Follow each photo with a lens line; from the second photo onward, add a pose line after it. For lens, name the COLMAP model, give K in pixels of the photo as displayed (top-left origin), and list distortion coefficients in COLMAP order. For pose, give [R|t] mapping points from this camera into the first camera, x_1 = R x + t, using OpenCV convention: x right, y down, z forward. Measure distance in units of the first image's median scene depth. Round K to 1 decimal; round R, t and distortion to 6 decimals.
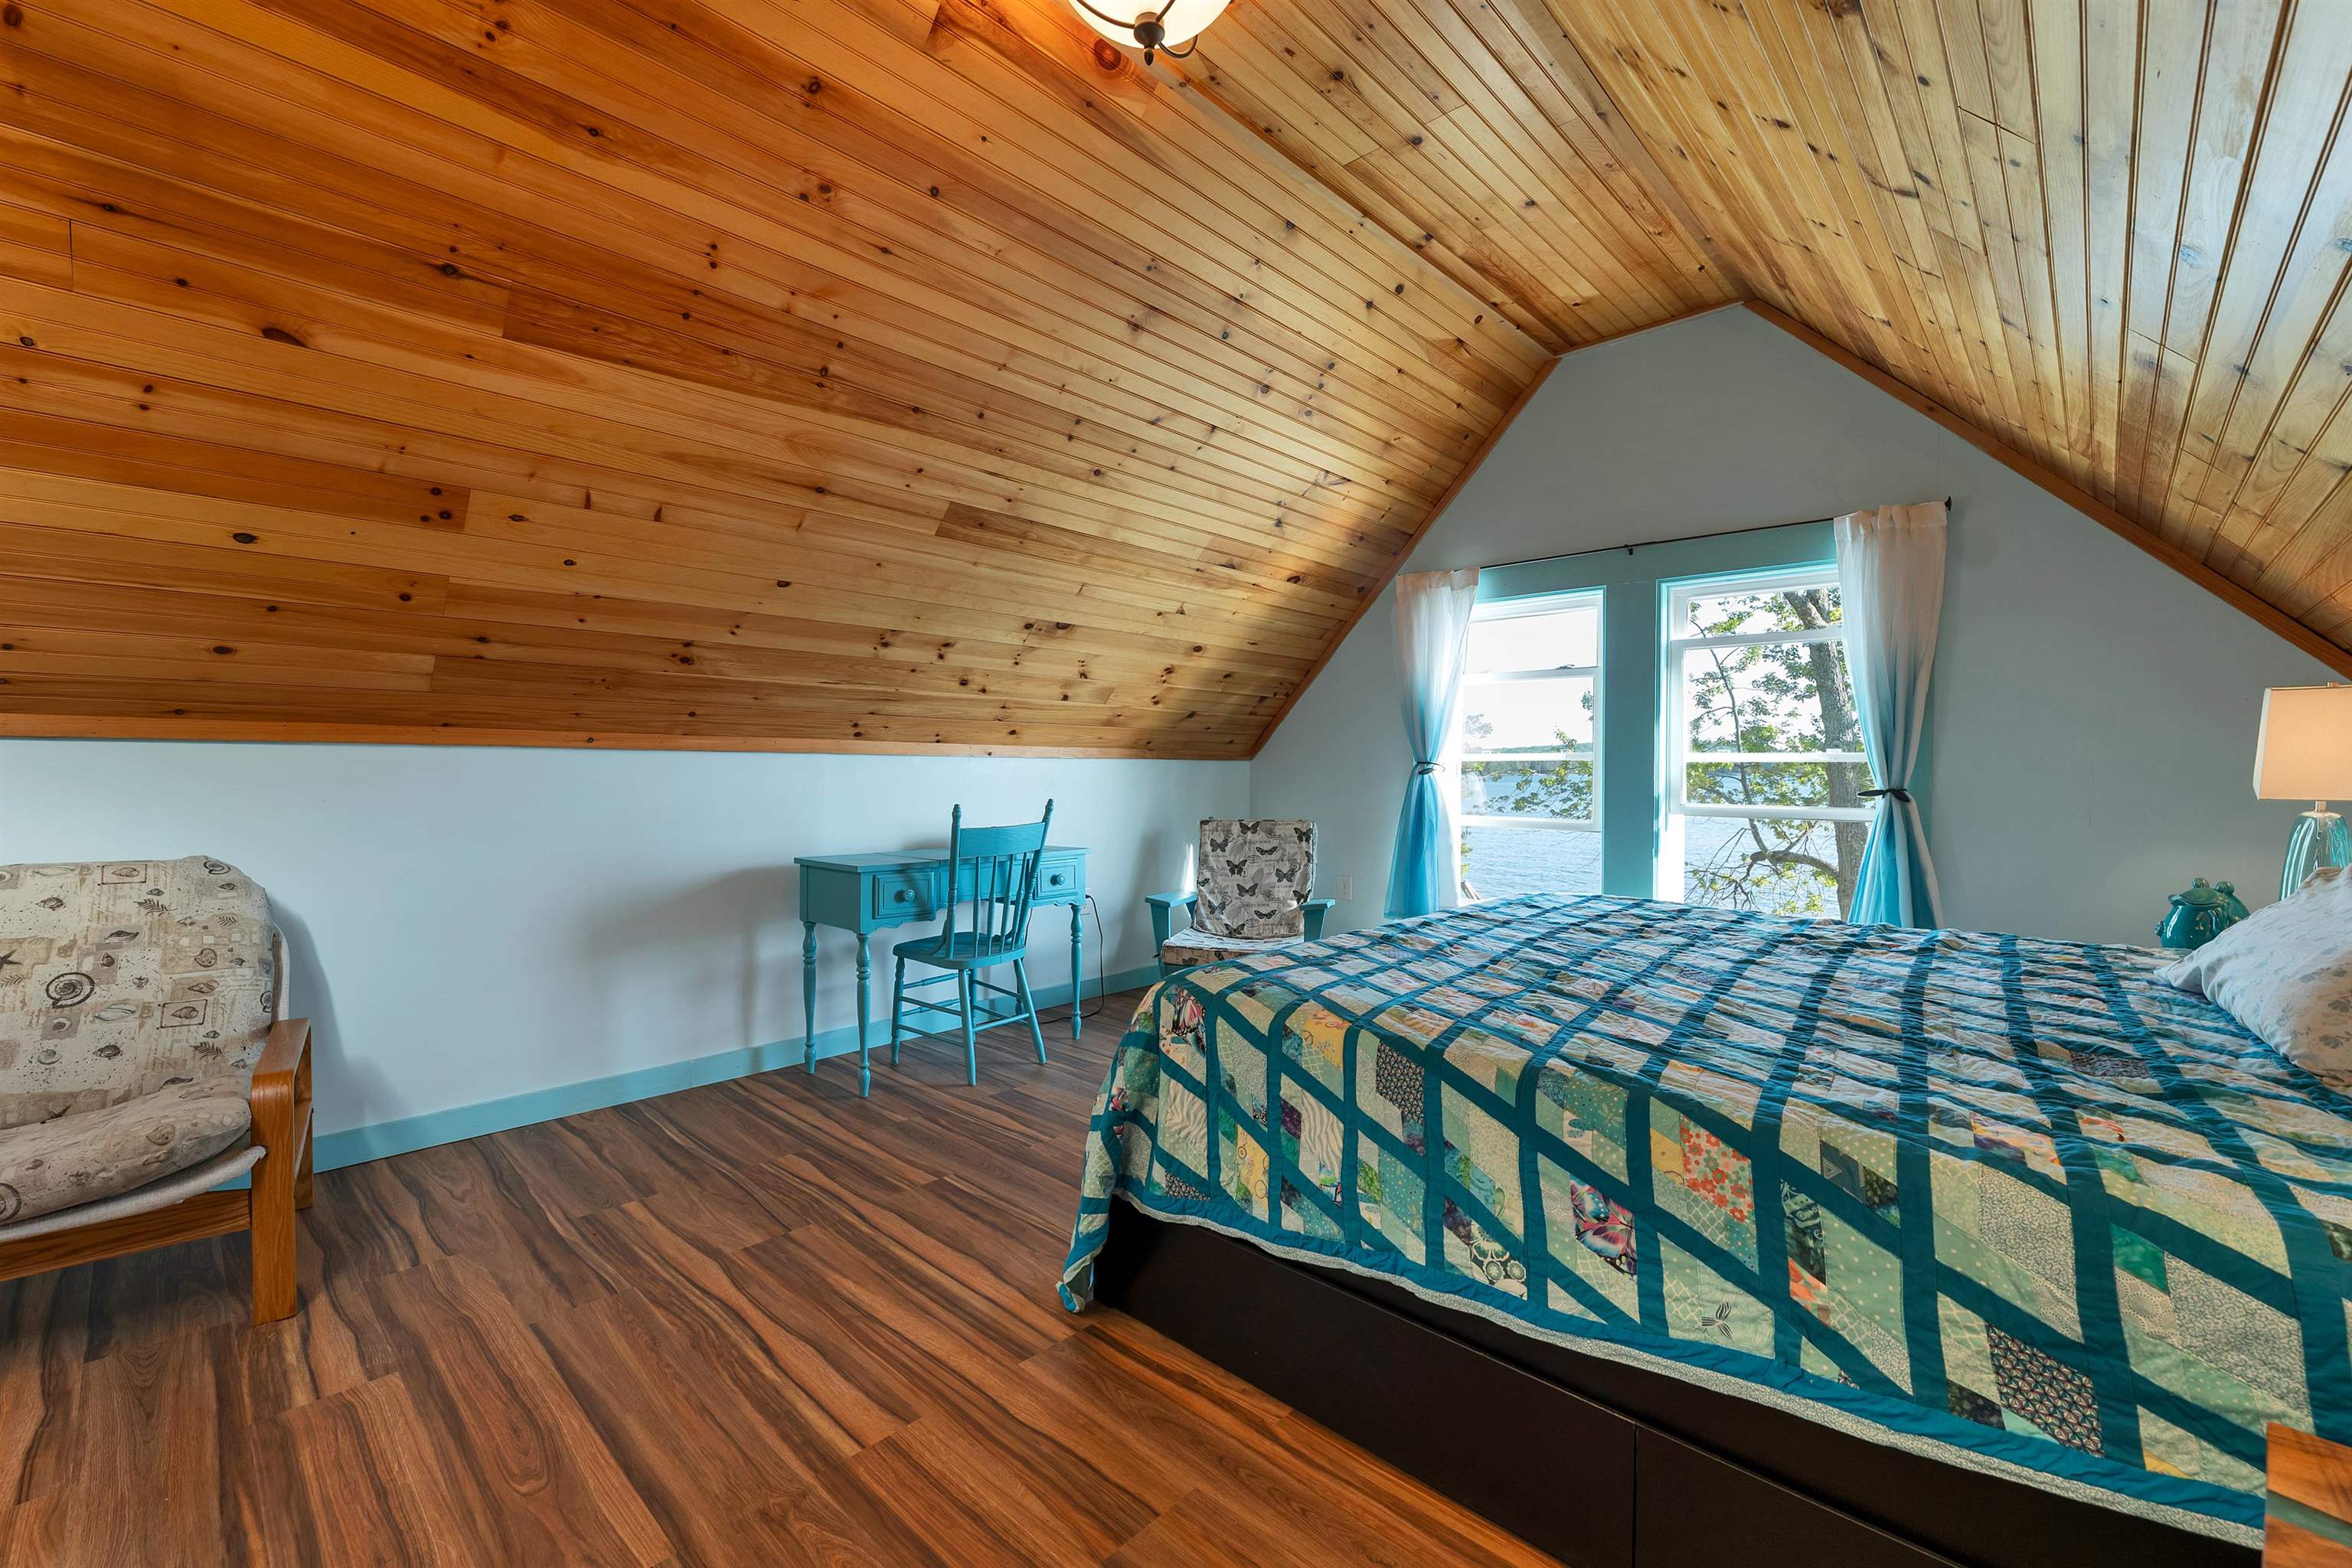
lens RADIAL K [[969.6, 0, 1170.9], [0, 969.6, 771.0], [0, 0, 1]] dist [-0.002179, 0.000665]
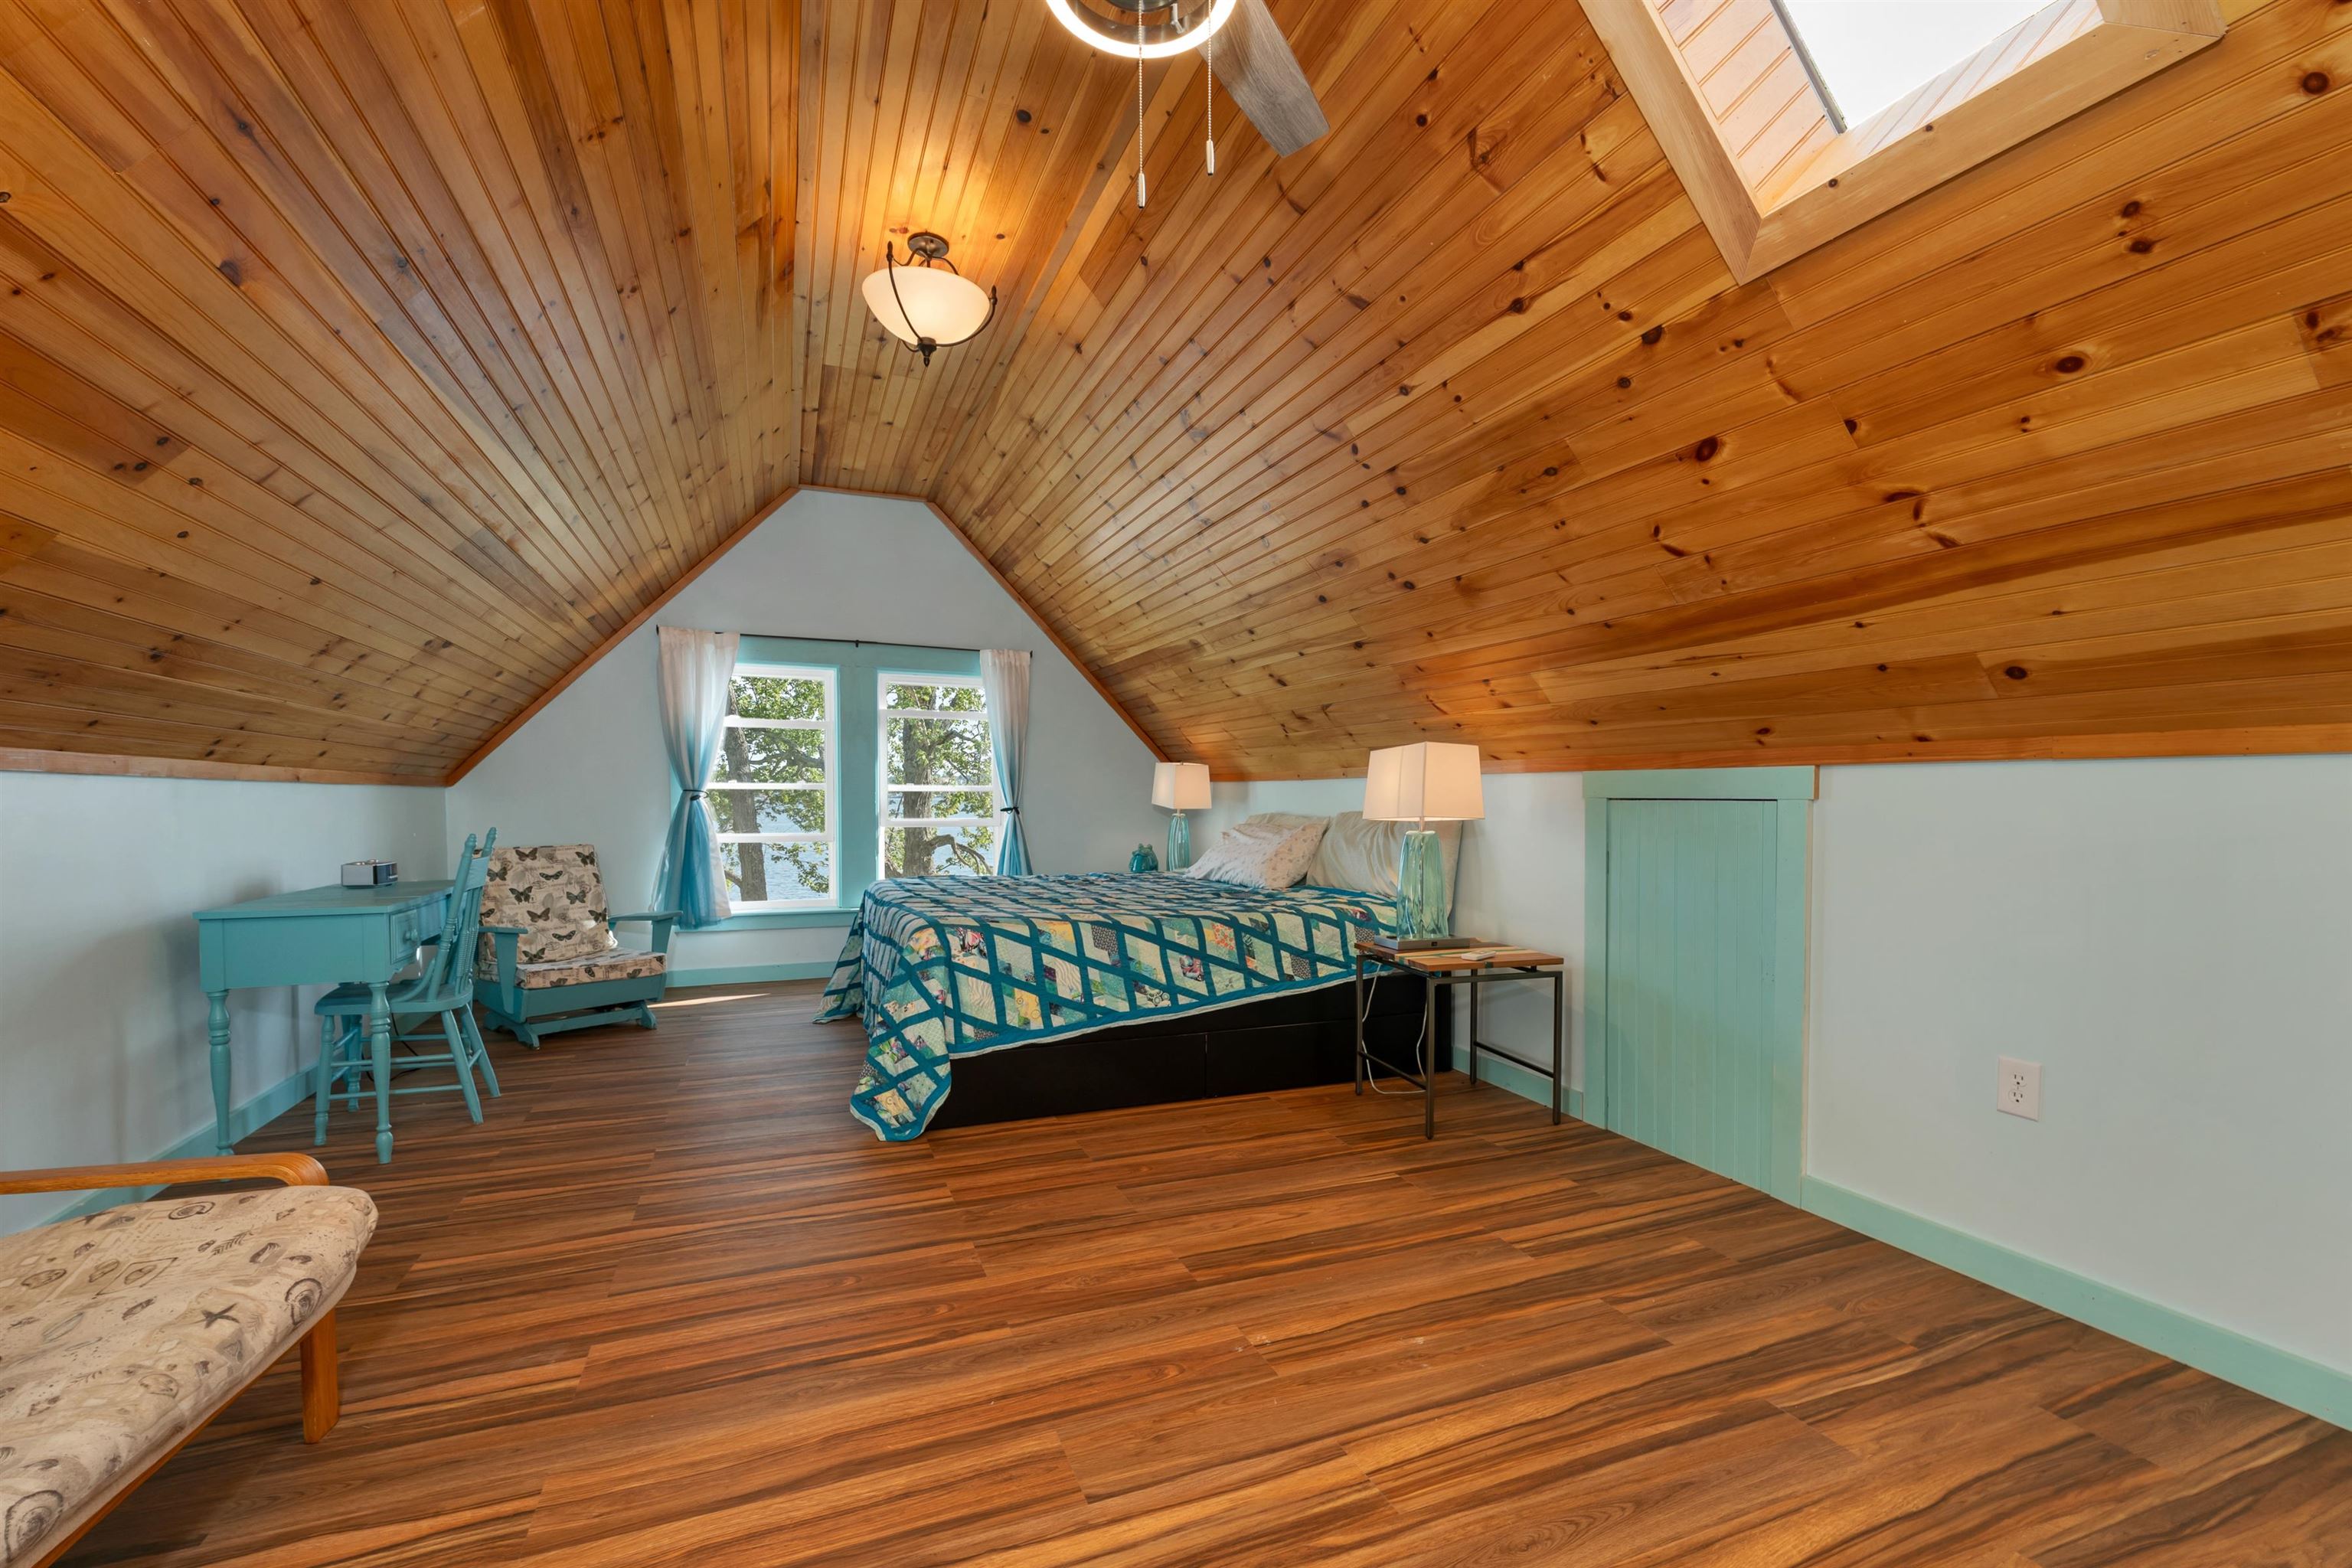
lens RADIAL K [[998.6, 0, 1137.4], [0, 998.6, 791.3], [0, 0, 1]] dist [0.000371, 0.000008]
pose [[0.442580, 0.001056, 0.896728, -1.676493], [0.002004, 0.999996, -0.002167, -0.010686], [-0.896727, 0.002756, 0.442576, -0.072021]]
